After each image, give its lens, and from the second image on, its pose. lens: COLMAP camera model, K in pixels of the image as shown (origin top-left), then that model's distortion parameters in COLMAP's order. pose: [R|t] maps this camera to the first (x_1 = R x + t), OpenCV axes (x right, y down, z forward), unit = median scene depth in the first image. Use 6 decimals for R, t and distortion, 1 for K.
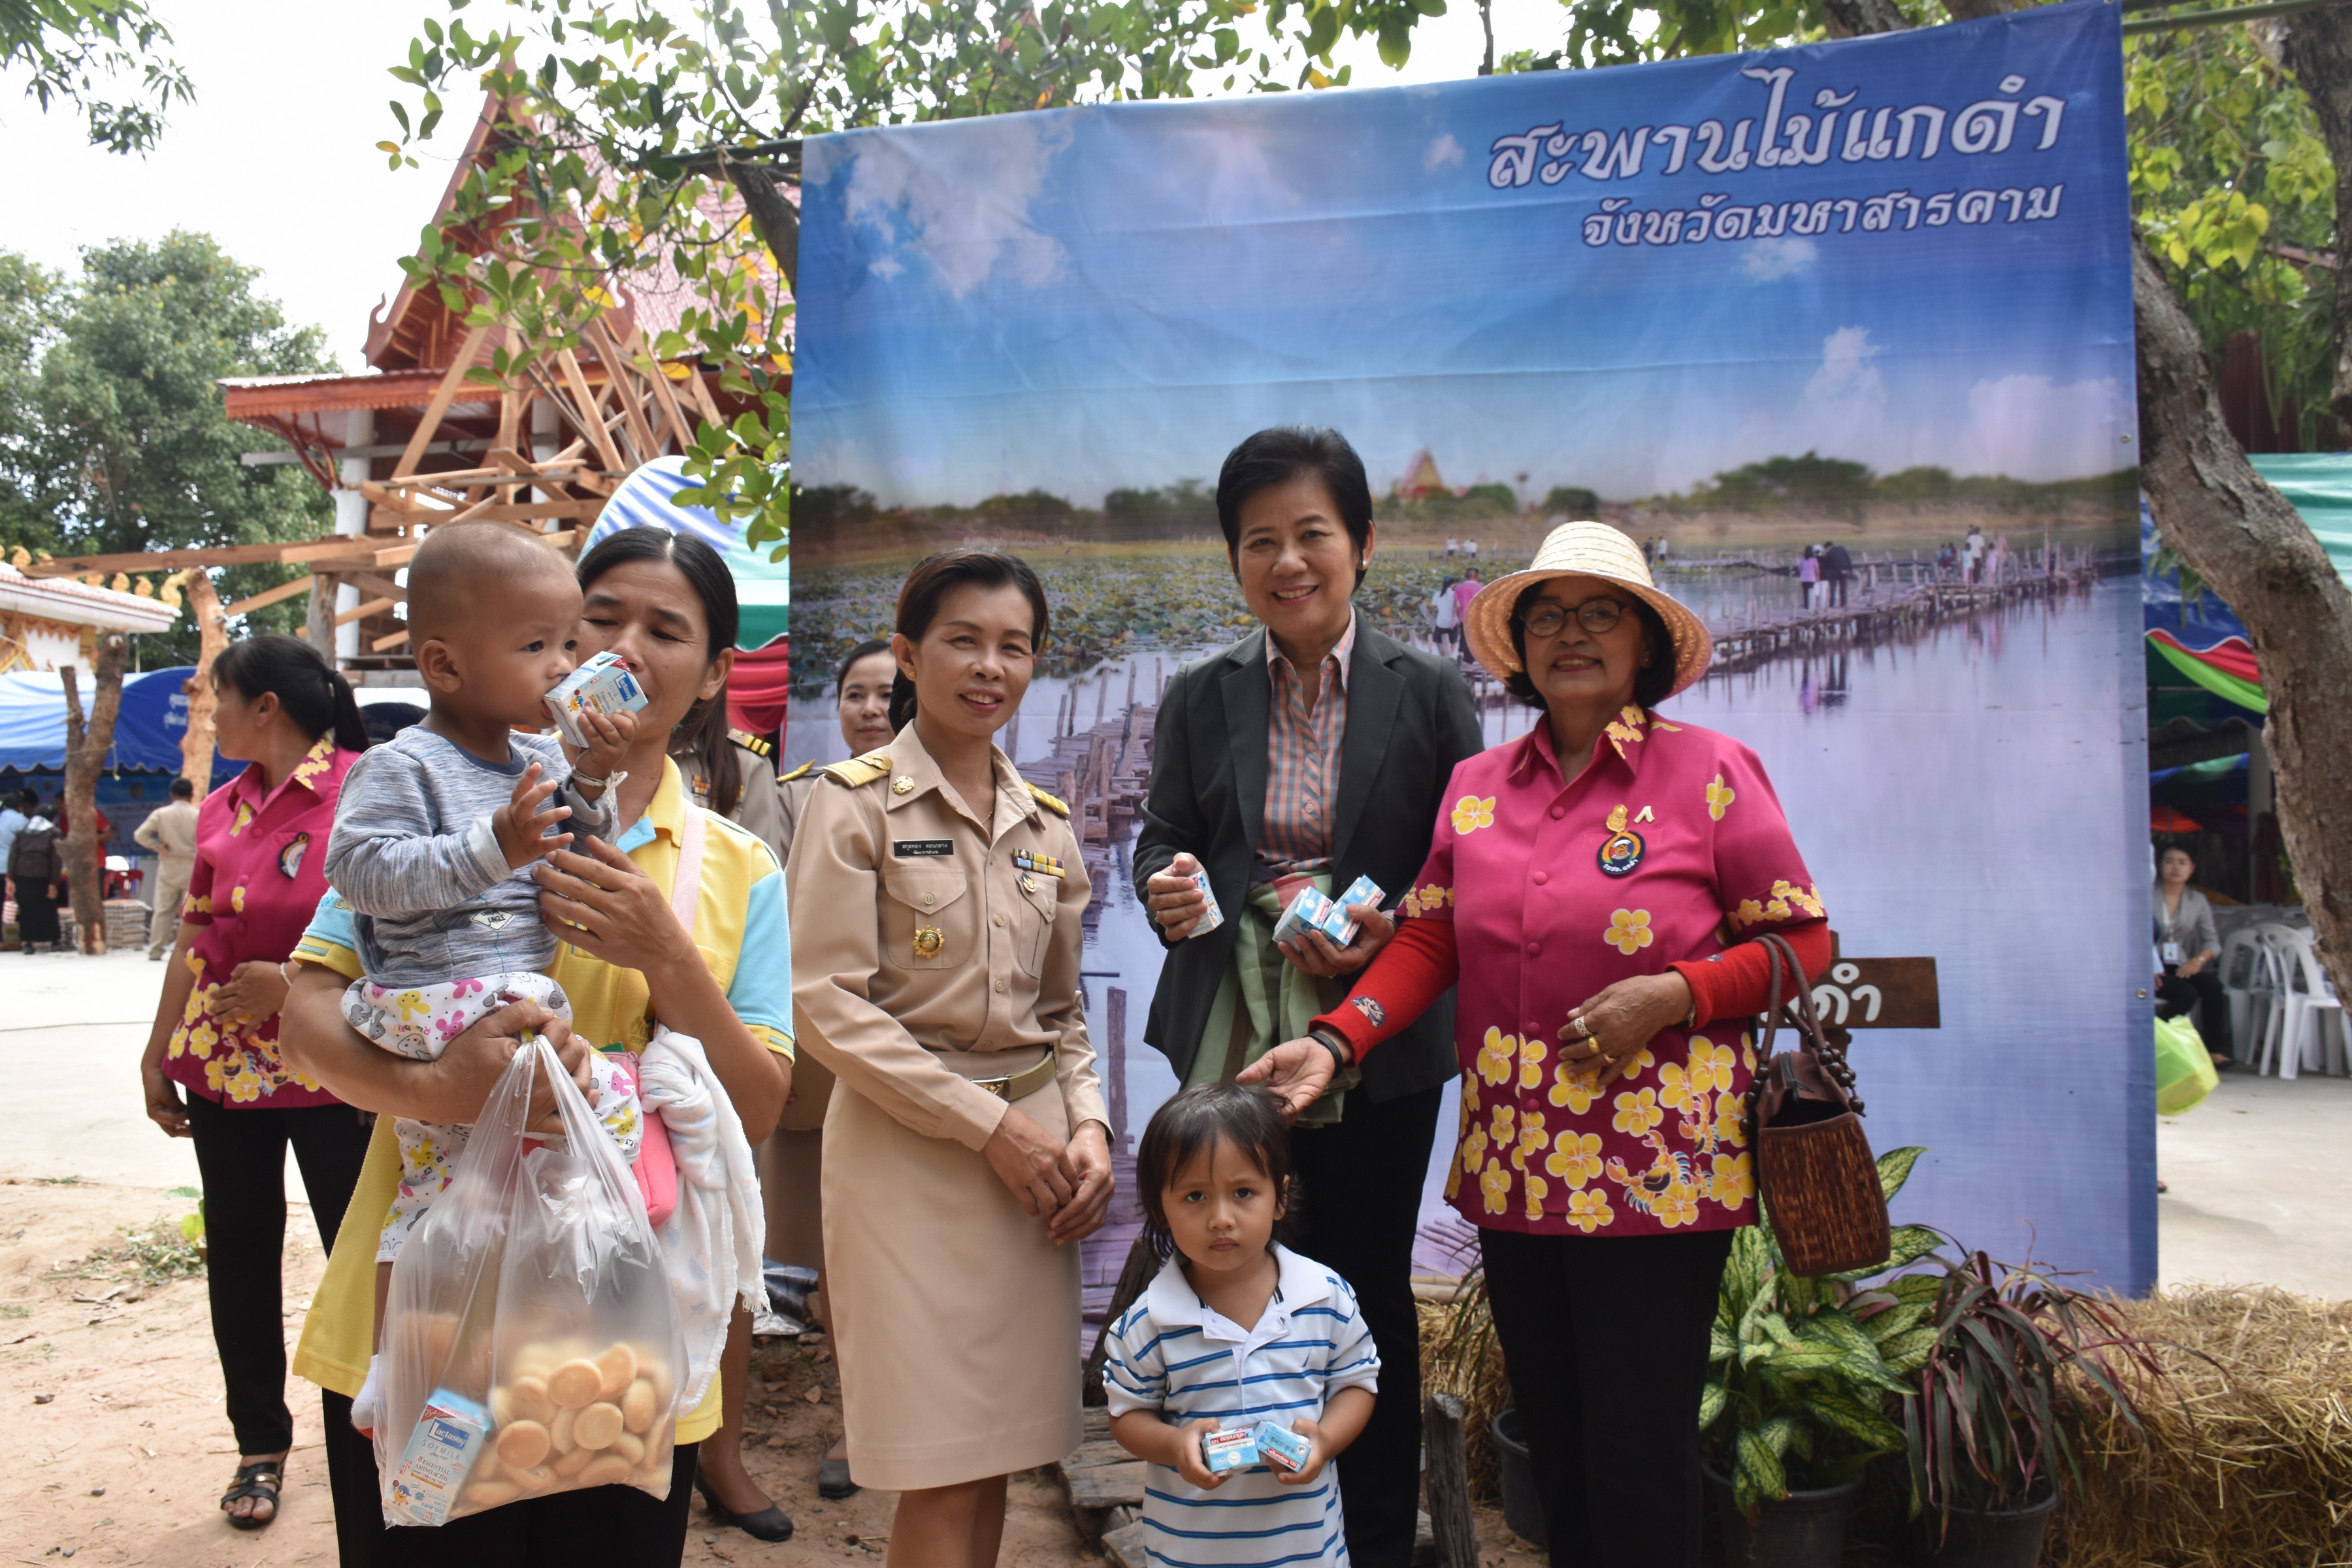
lens RADIAL K [[1870.6, 0, 1141.9], [0, 1870.6, 802.6], [0, 0, 1]] dist [-0.125325, 0.075997]
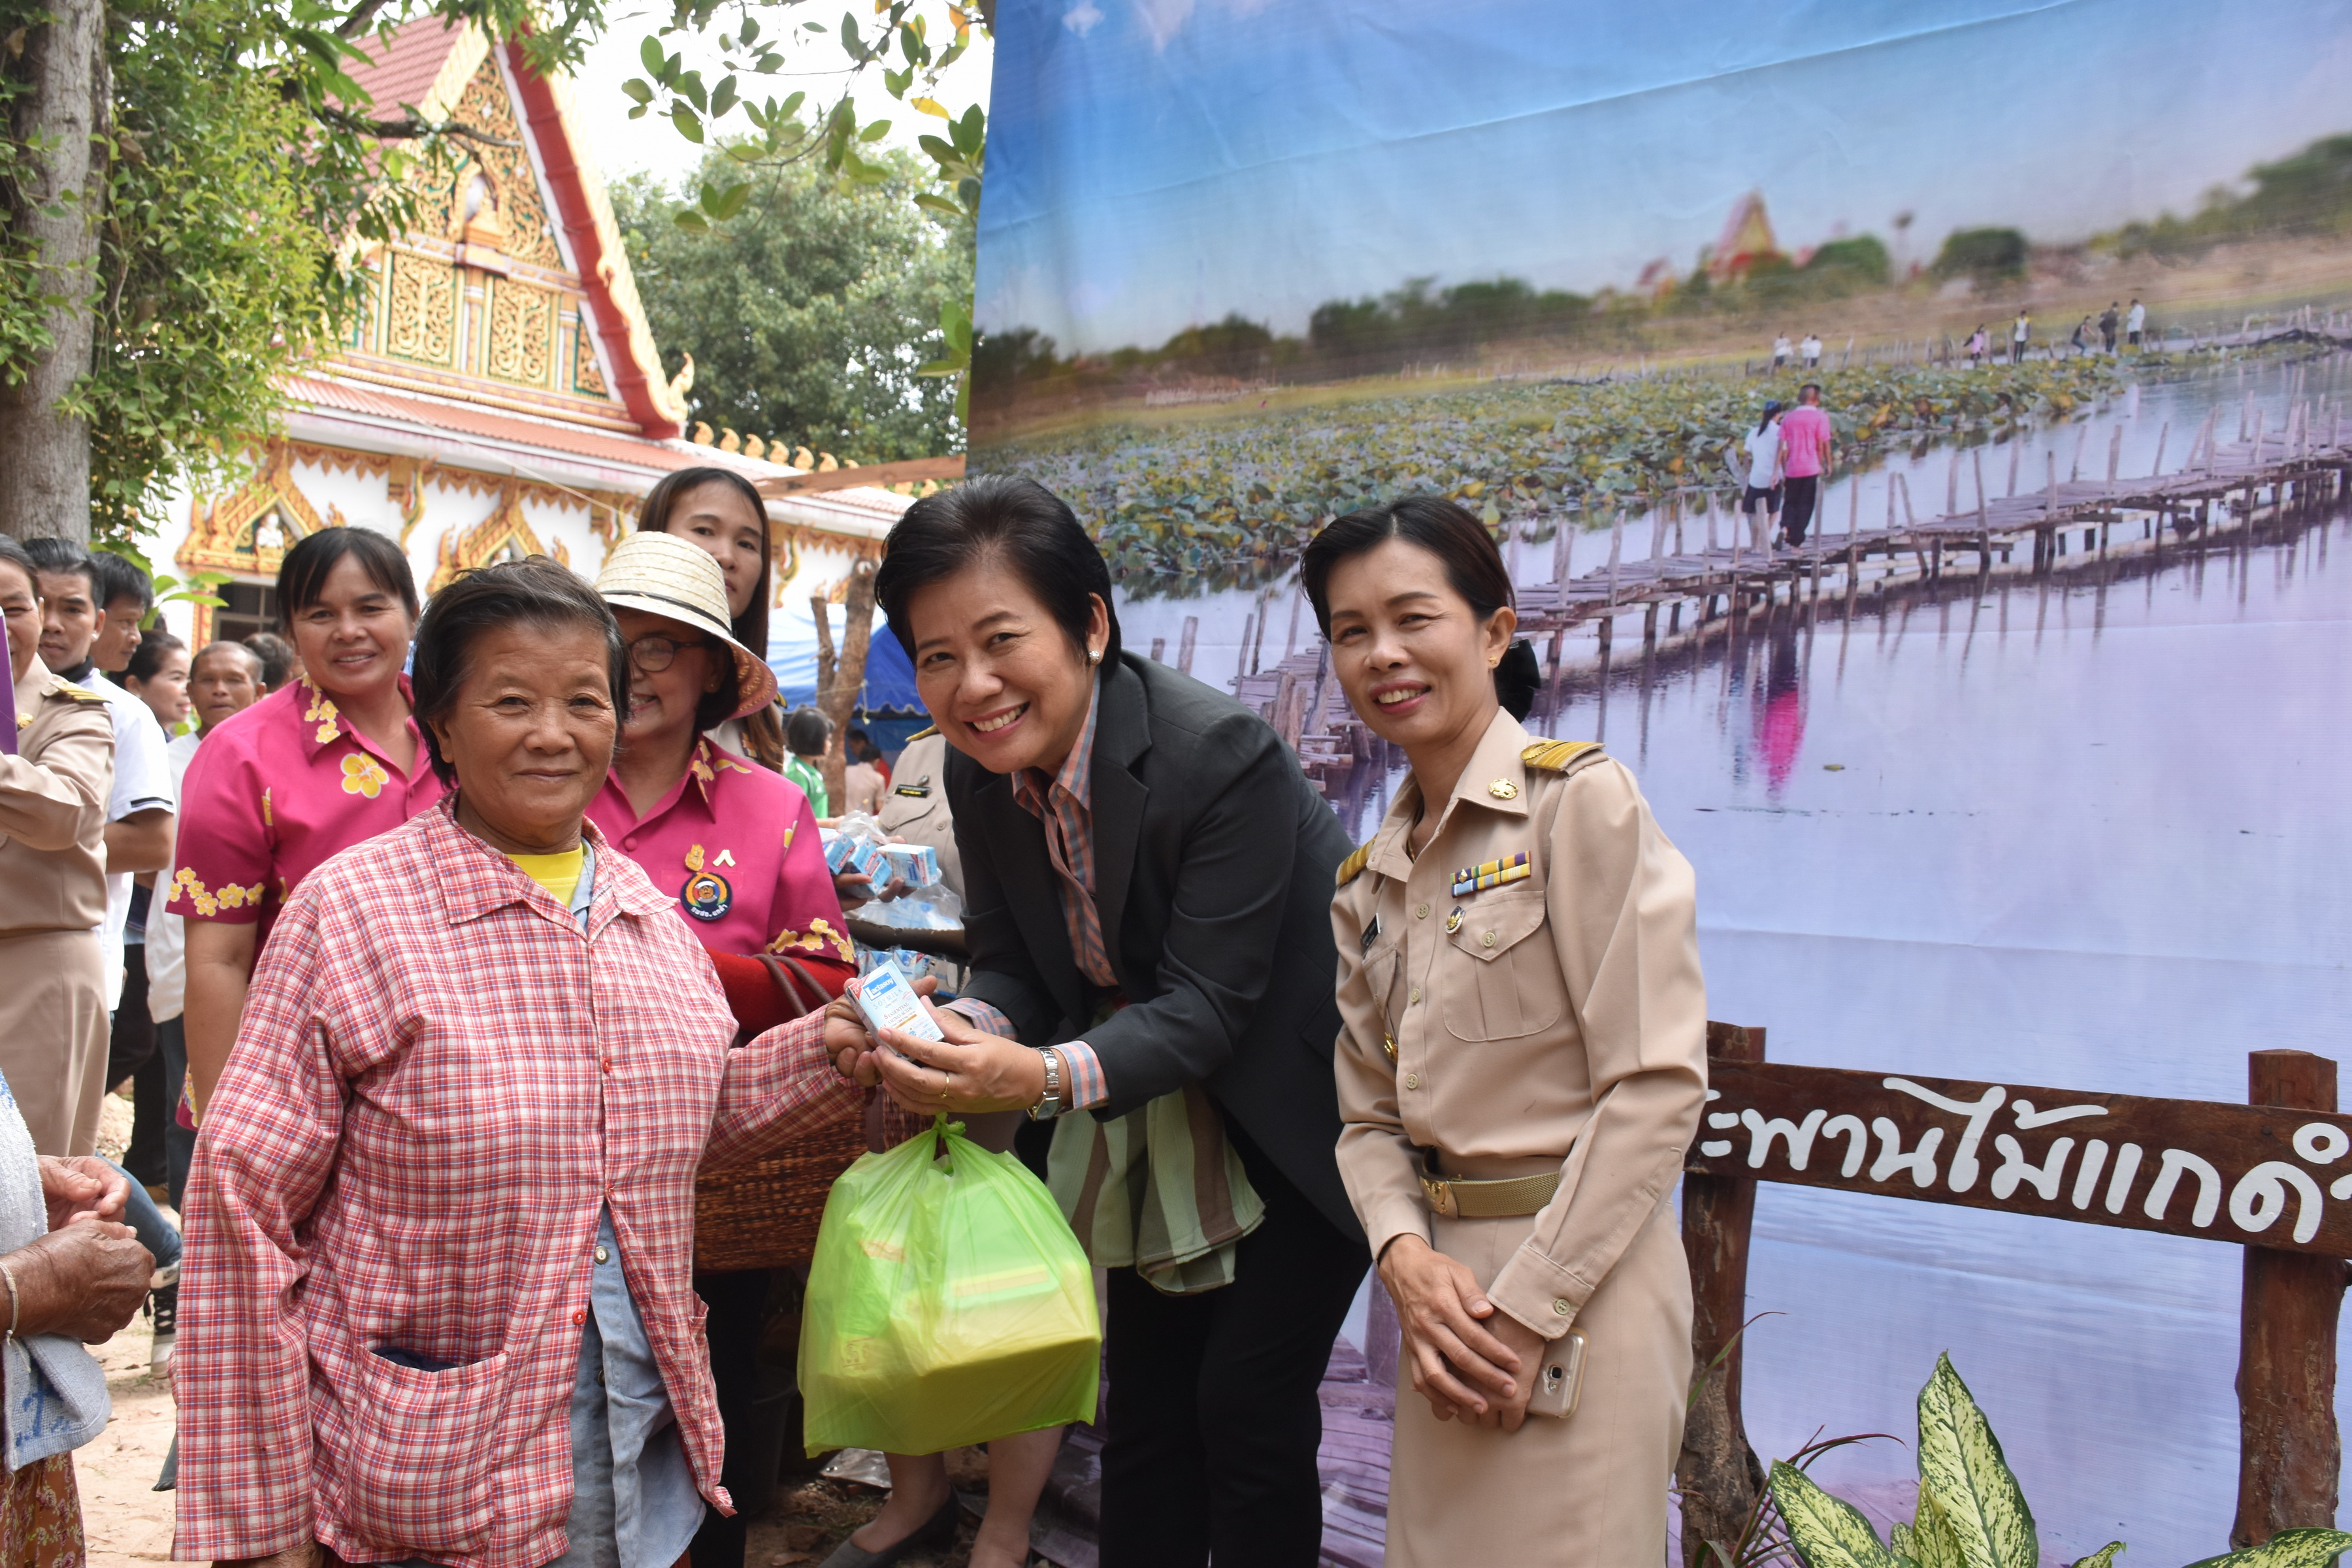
lens RADIAL K [[2310.9, 0, 1113.2], [0, 2310.9, 763.2], [0, 0, 1]] dist [0.034355, 0.000000]
pose [[0.873864, 0.015466, -0.485924, 0.342779], [-0.015253, 0.999874, 0.004393, -0.005955], [0.485931, 0.003573, 0.873990, 0.249109]]
